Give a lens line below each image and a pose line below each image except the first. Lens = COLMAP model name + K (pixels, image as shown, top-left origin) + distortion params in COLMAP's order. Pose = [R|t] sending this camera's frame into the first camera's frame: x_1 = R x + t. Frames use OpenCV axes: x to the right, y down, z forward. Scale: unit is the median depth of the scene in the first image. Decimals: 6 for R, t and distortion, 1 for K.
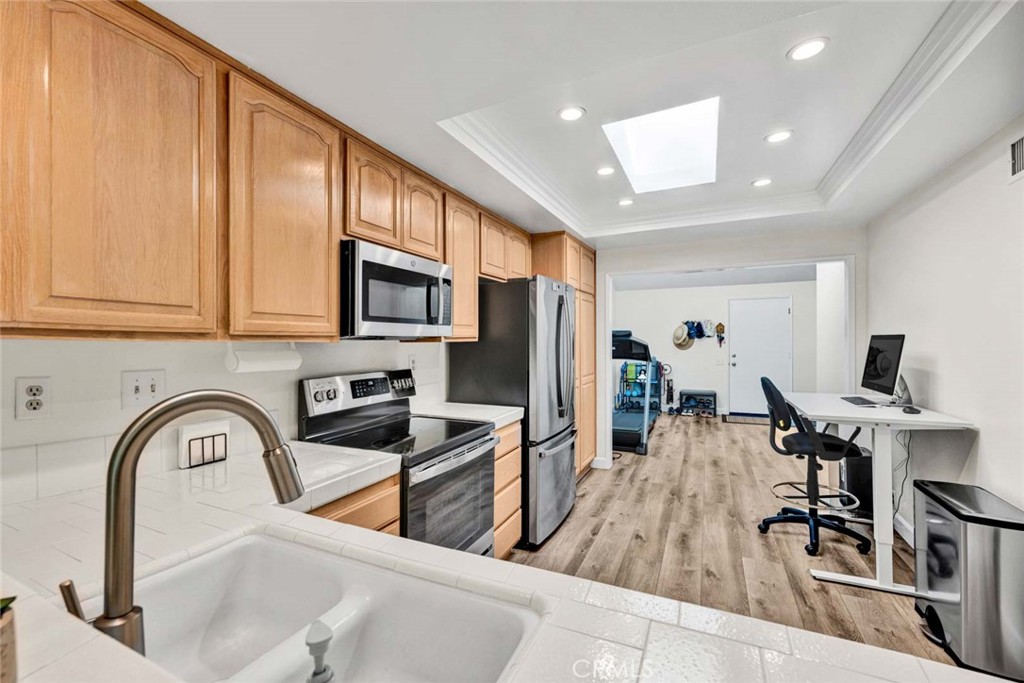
lens RADIAL K [[423.7, 0, 489.4], [0, 423.7, 333.1], [0, 0, 1]] dist [-0.040546, -0.000120]
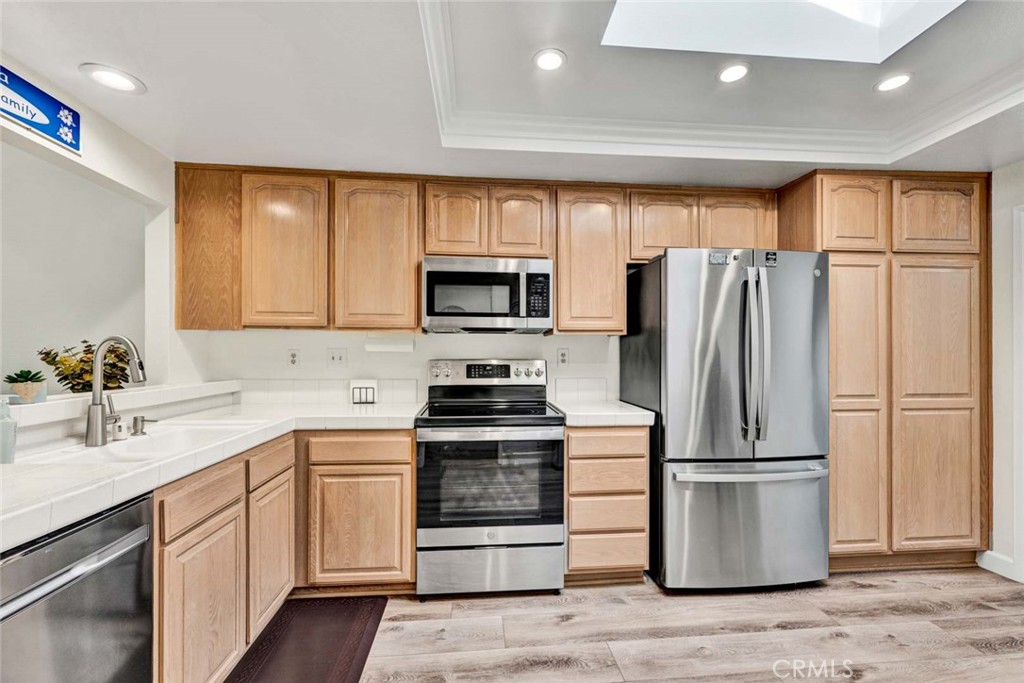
lens RADIAL K [[402.6, 0, 510.1], [0, 402.6, 344.8], [0, 0, 1]] dist [-0.000473, -0.000305]
pose [[0.537027, -0.008053, -0.843527, 0.565876], [0.009726, 0.999947, -0.003354, 0.042053], [0.843509, -0.006403, 0.537077, 0.320312]]
